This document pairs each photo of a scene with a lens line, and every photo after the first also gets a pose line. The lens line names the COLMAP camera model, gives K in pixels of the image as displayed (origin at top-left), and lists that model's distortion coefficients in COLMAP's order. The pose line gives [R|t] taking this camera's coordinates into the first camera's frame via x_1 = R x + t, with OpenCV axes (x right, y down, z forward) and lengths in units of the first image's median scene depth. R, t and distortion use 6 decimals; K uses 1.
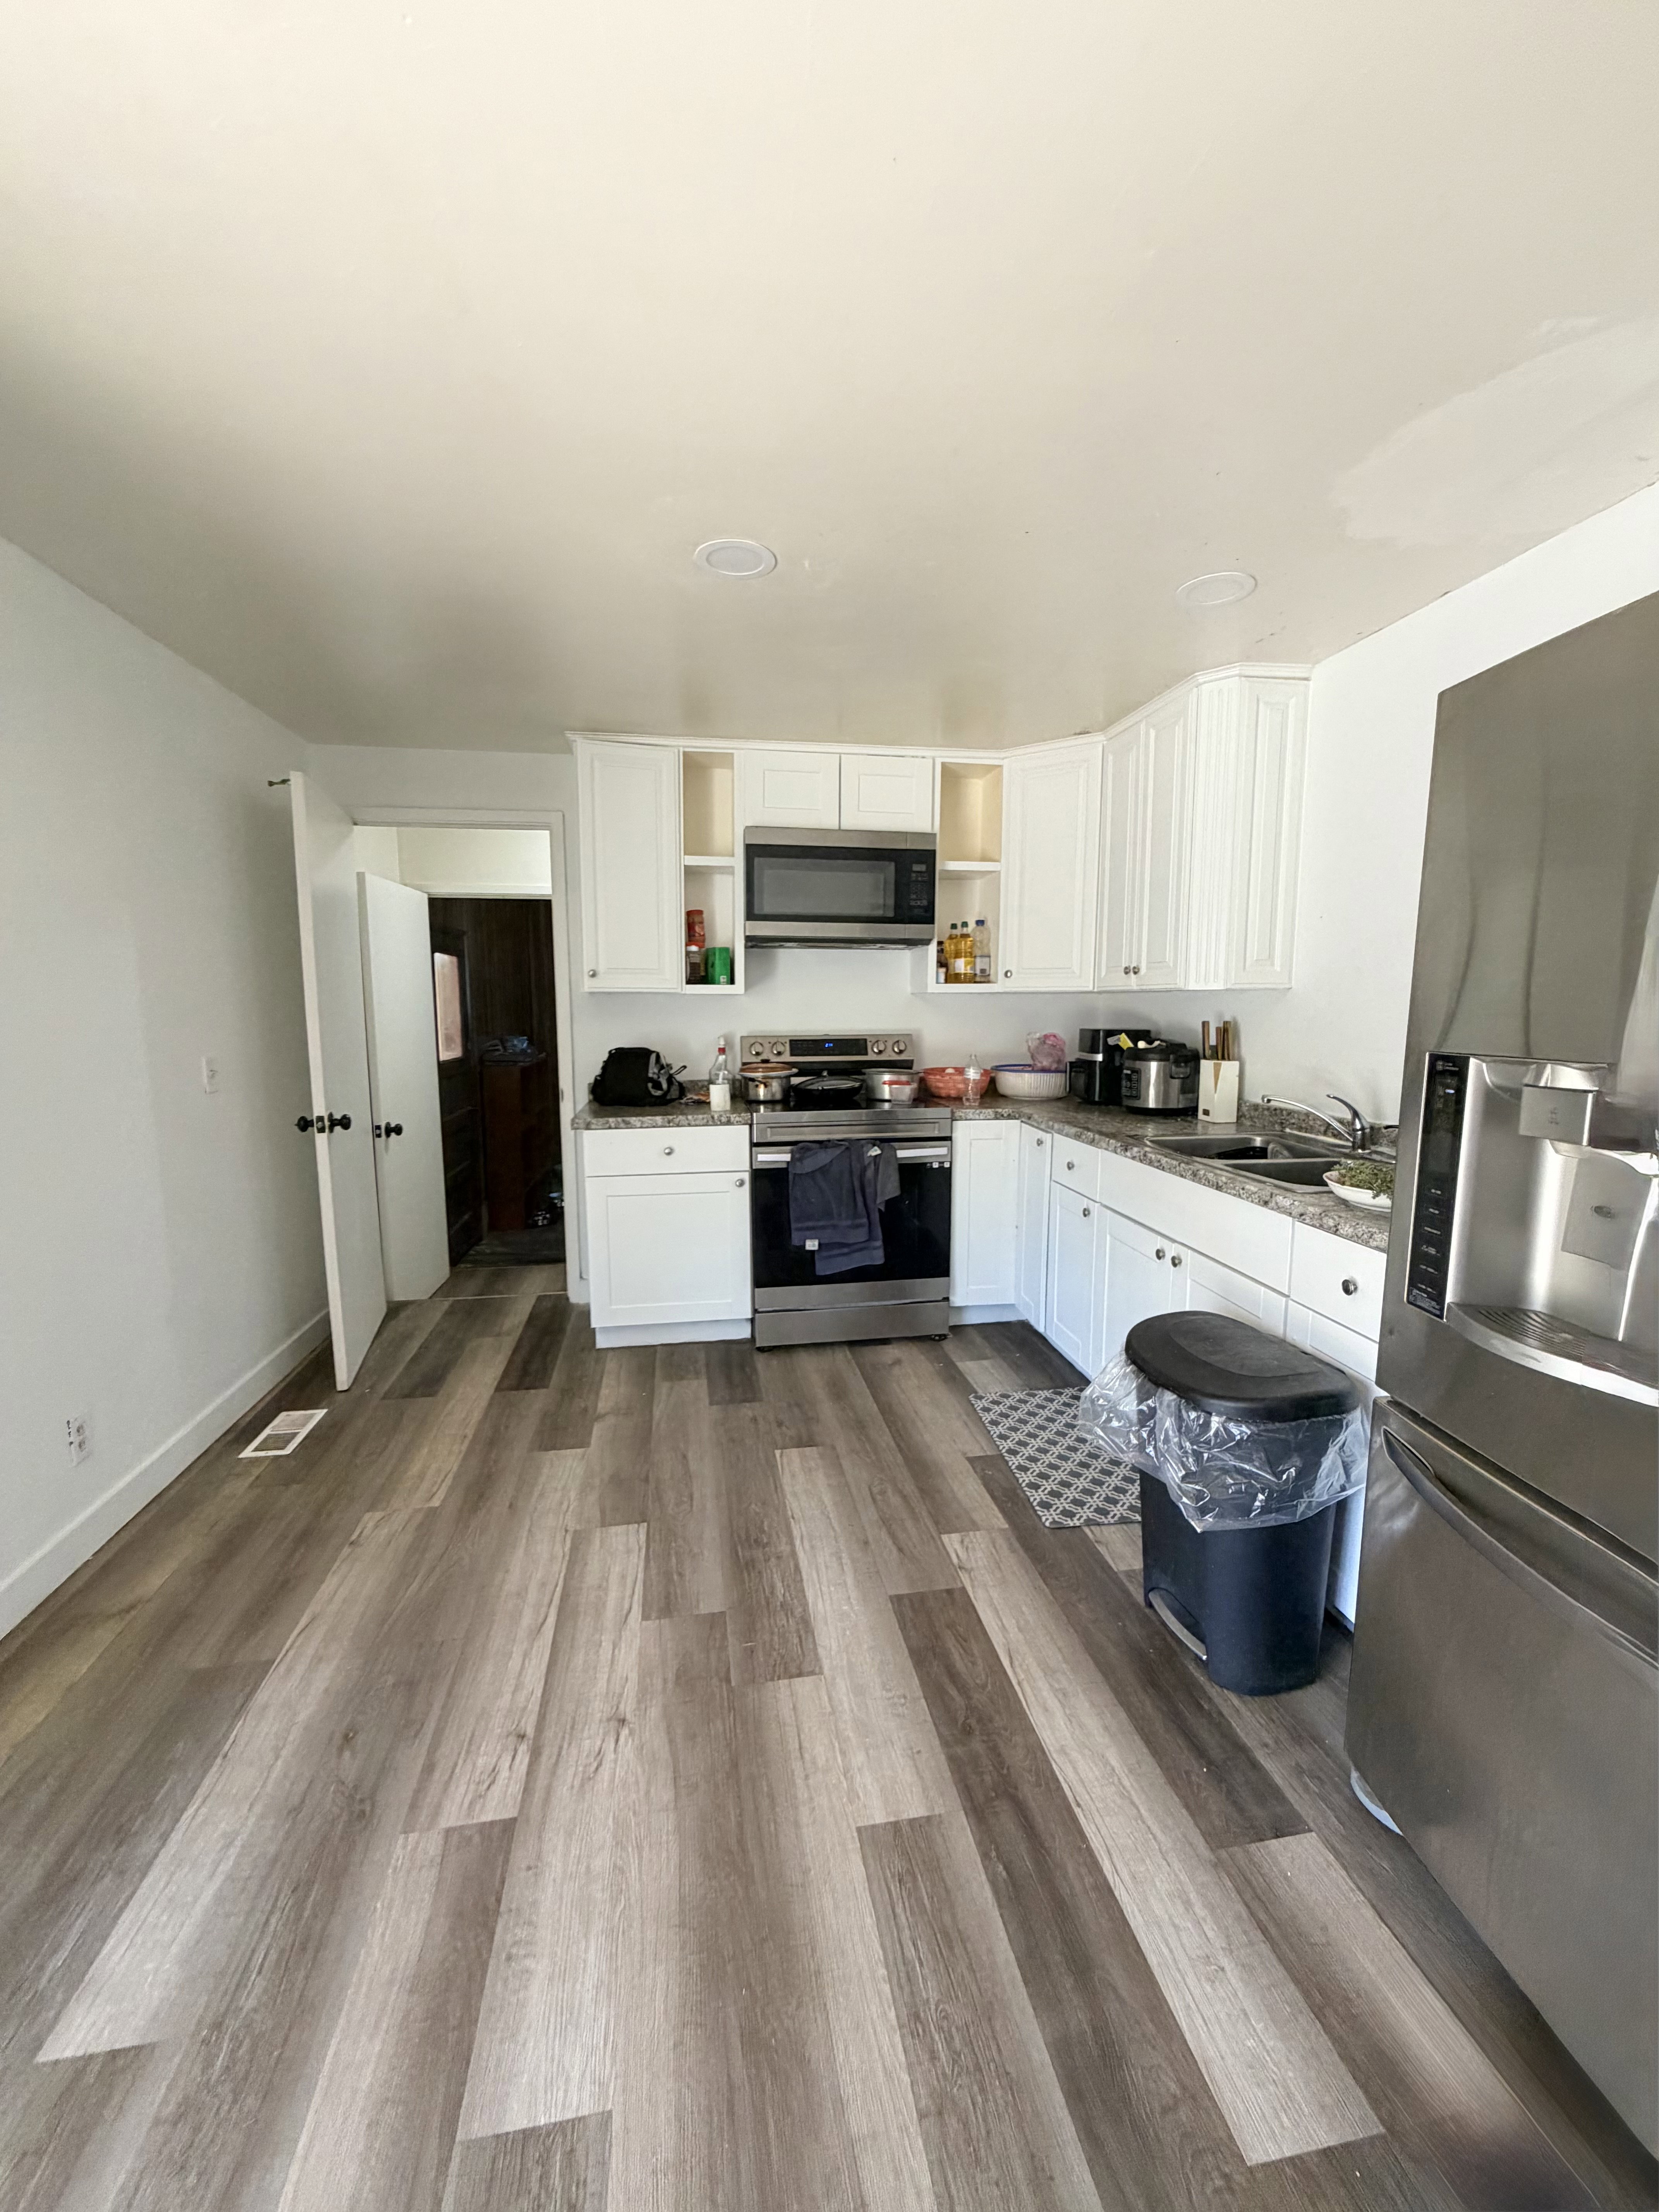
lens RADIAL K [[888.3, 0, 823.1], [0, 888.3, 1112.6], [0, 0, 1]] dist [0.004549, 0.000492]
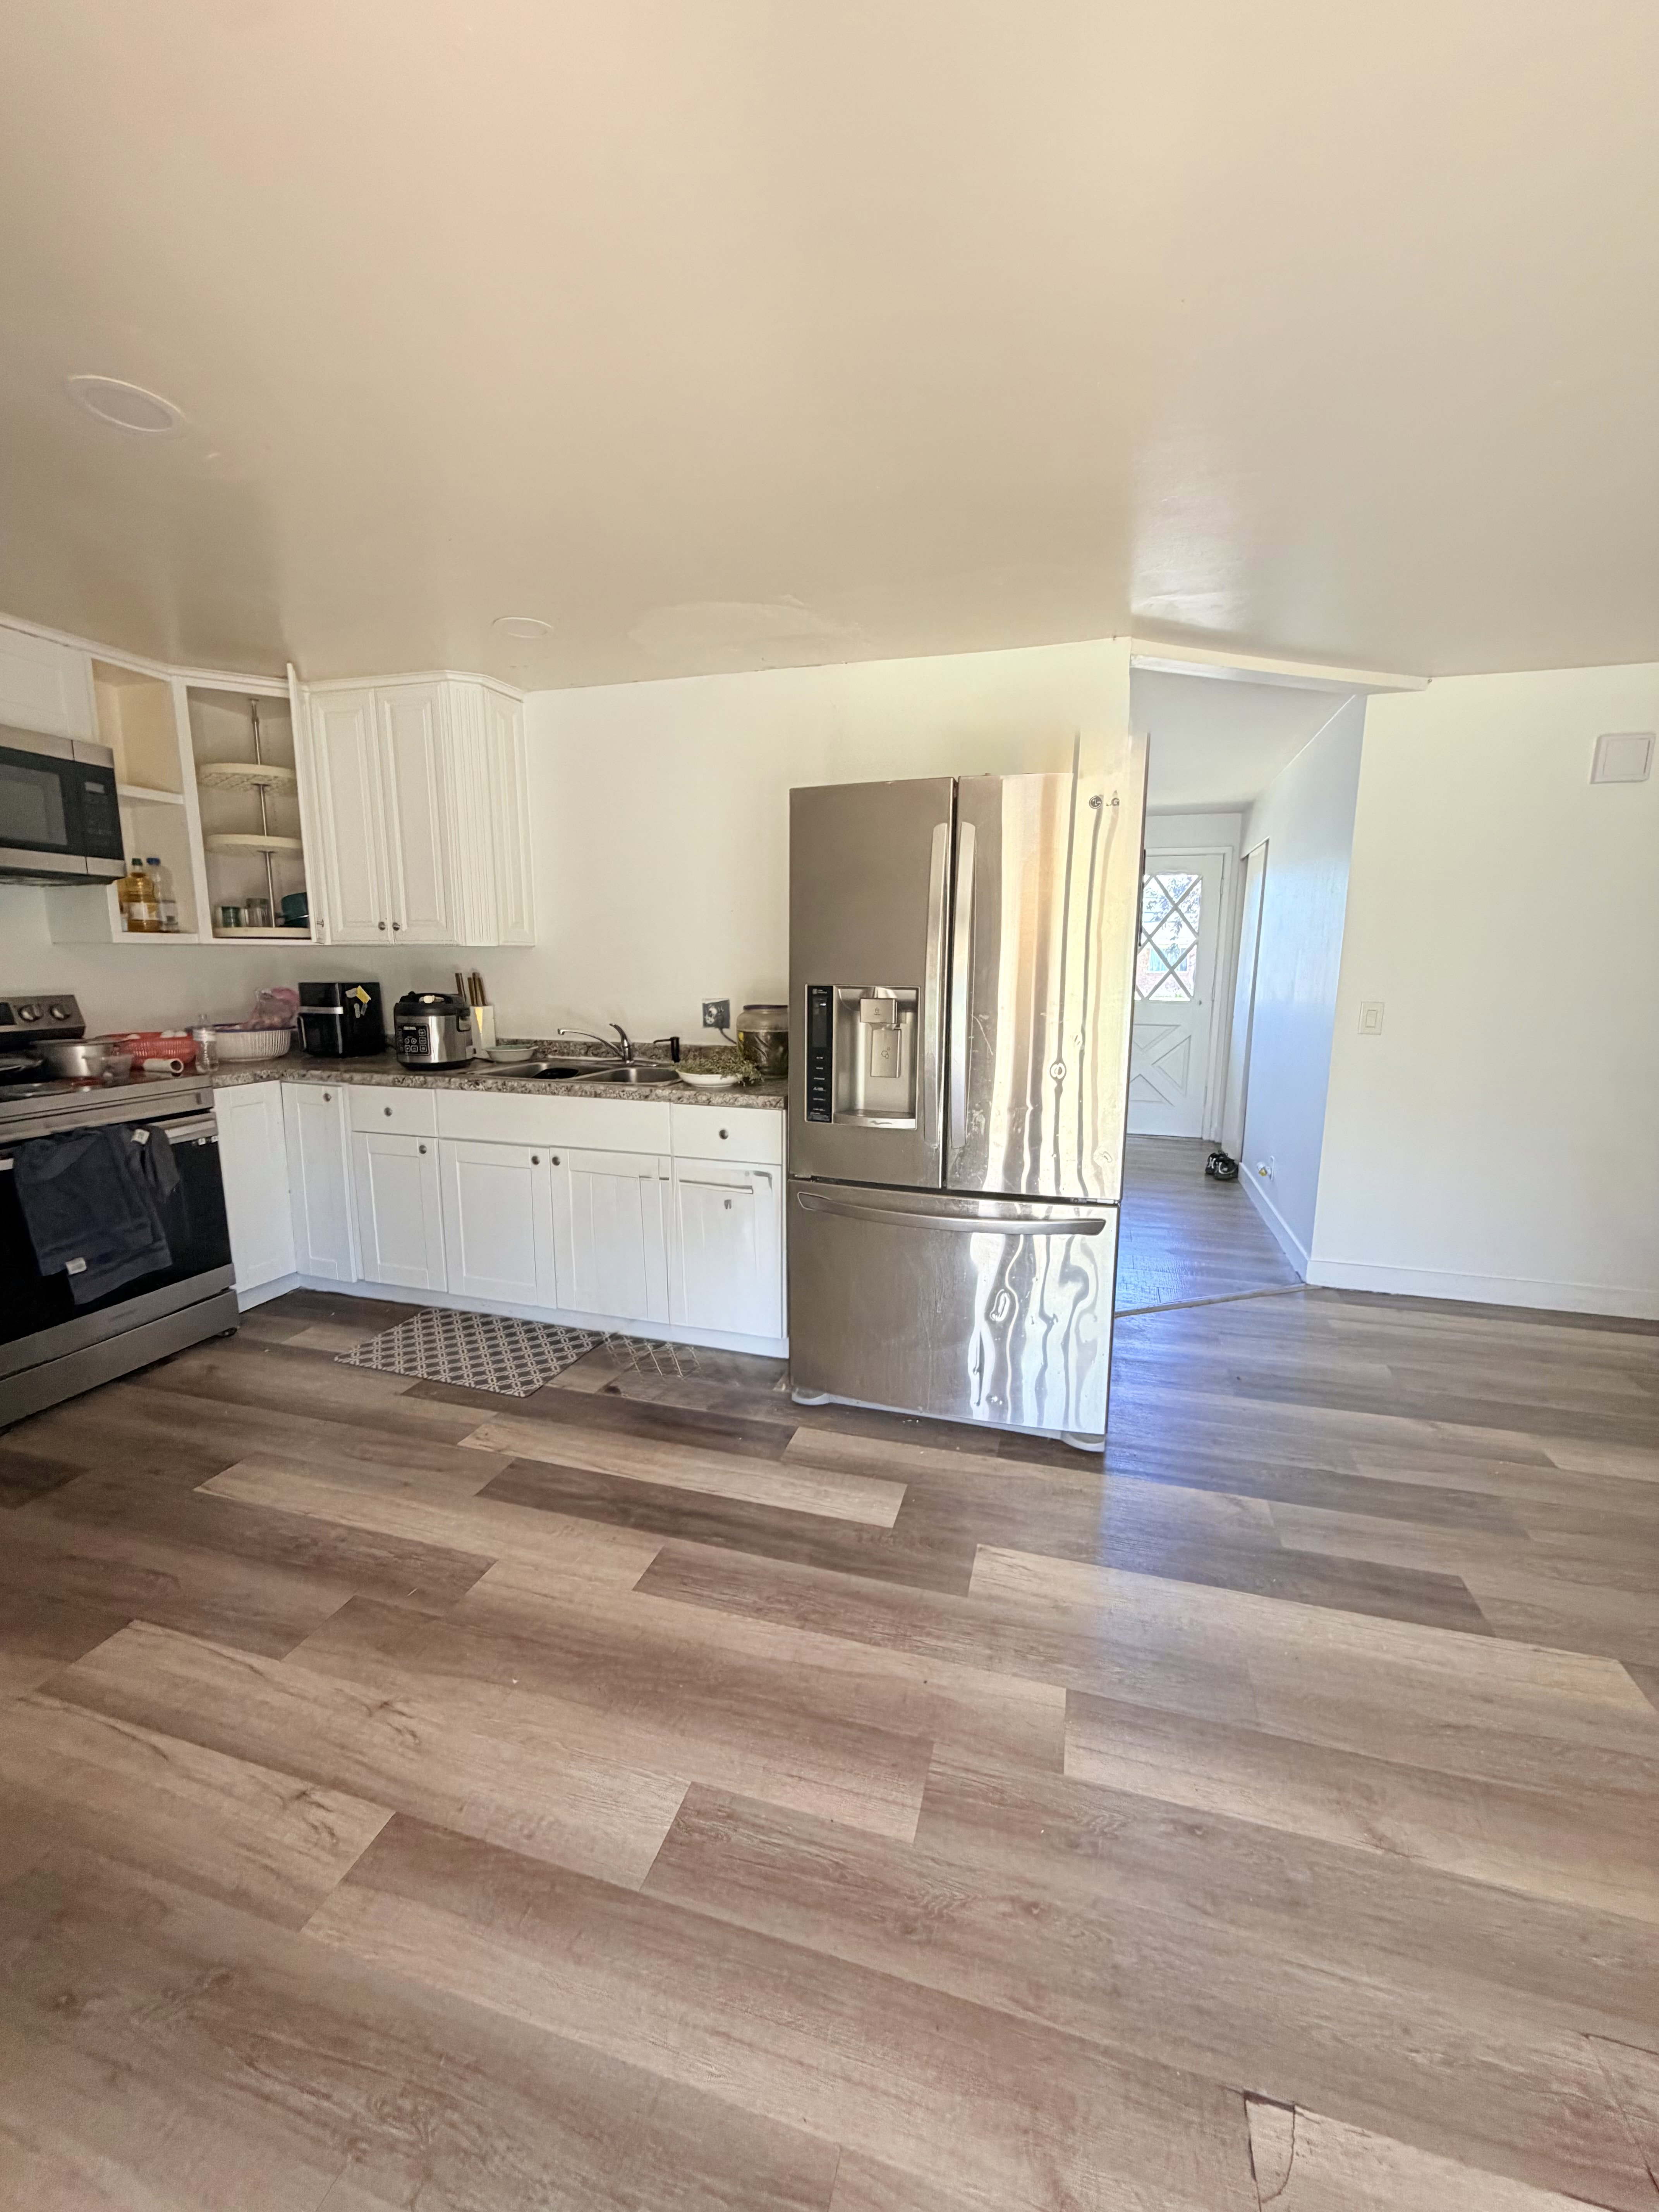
lens RADIAL K [[884.5, 0, 830.0], [0, 884.5, 1108.9], [0, 0, 1]] dist [0.000190, 0.000236]
pose [[0.433609, -0.146830, 0.889058, -0.524412], [0.105706, 0.988111, 0.111634, -0.006800], [-0.894879, 0.045573, 0.443975, 0.076737]]
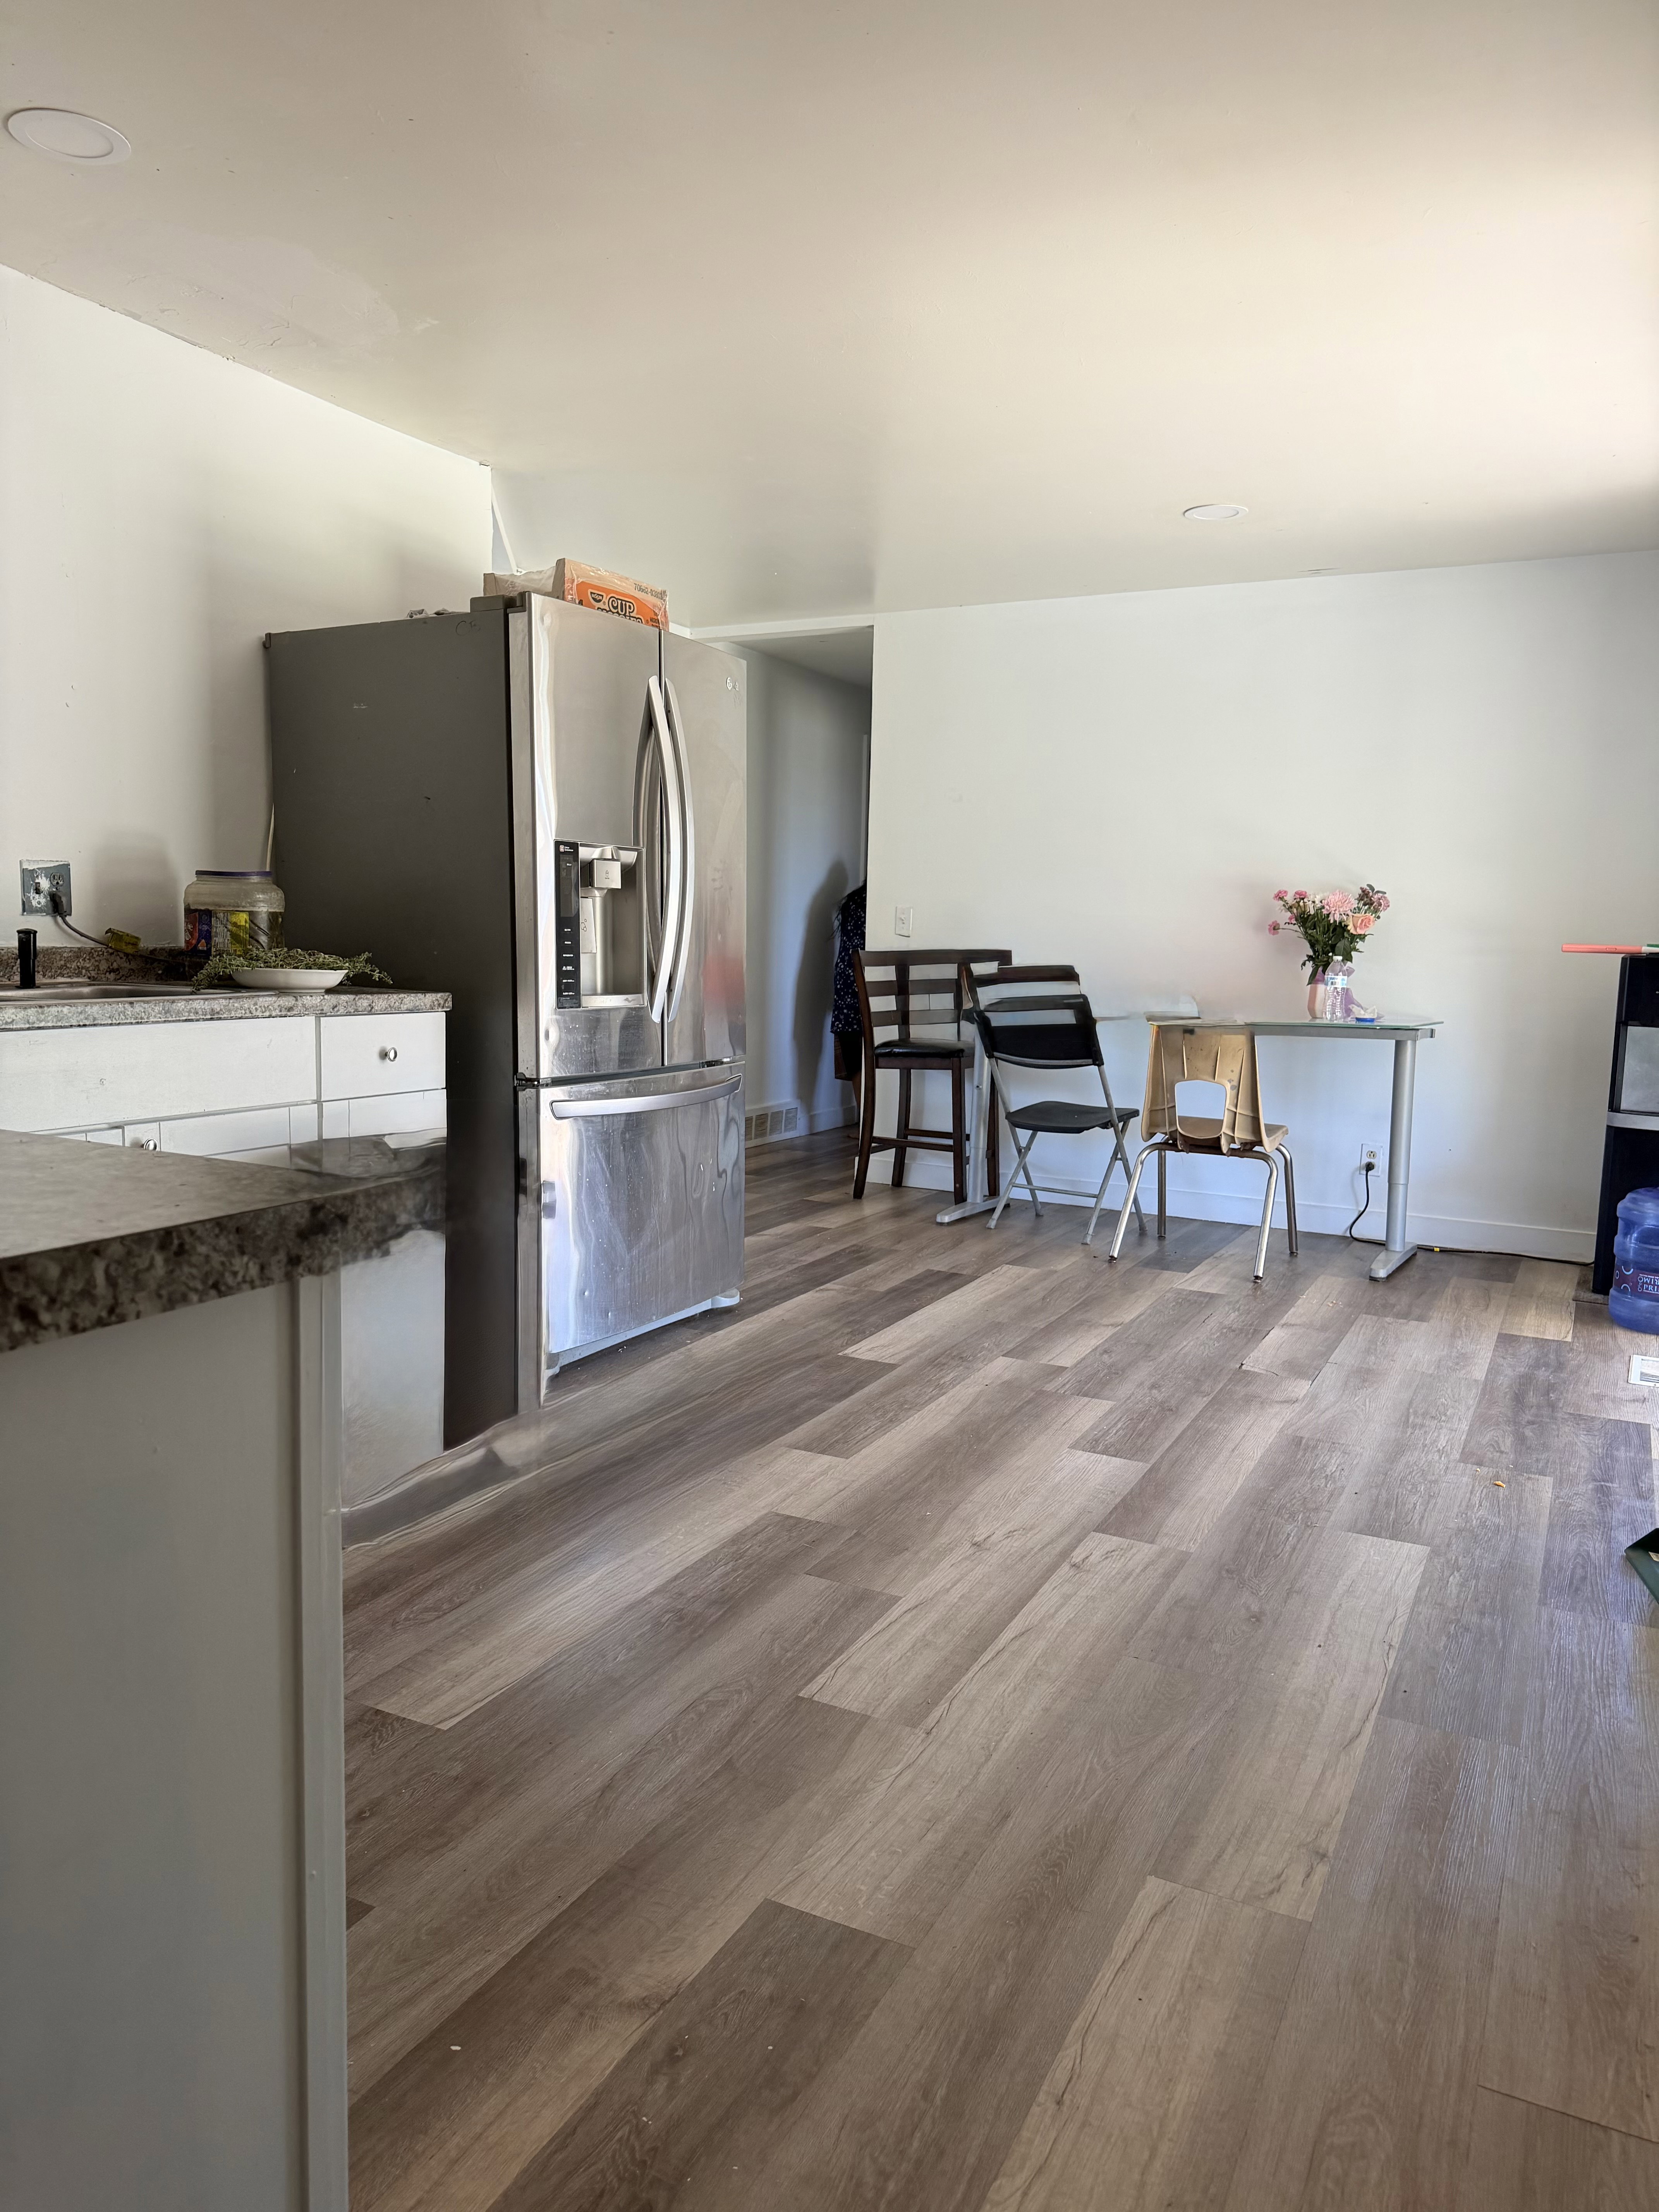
lens RADIAL K [[1578.1, 0, 829.5], [0, 1578.1, 1106.0], [0, 0, 1]] dist [0.134263, -0.228409]
pose [[-0.813166, -0.080839, 0.576391, -0.702390], [0.052125, 0.976214, 0.210452, -0.091414], [-0.579693, 0.201177, -0.789610, 1.580098]]
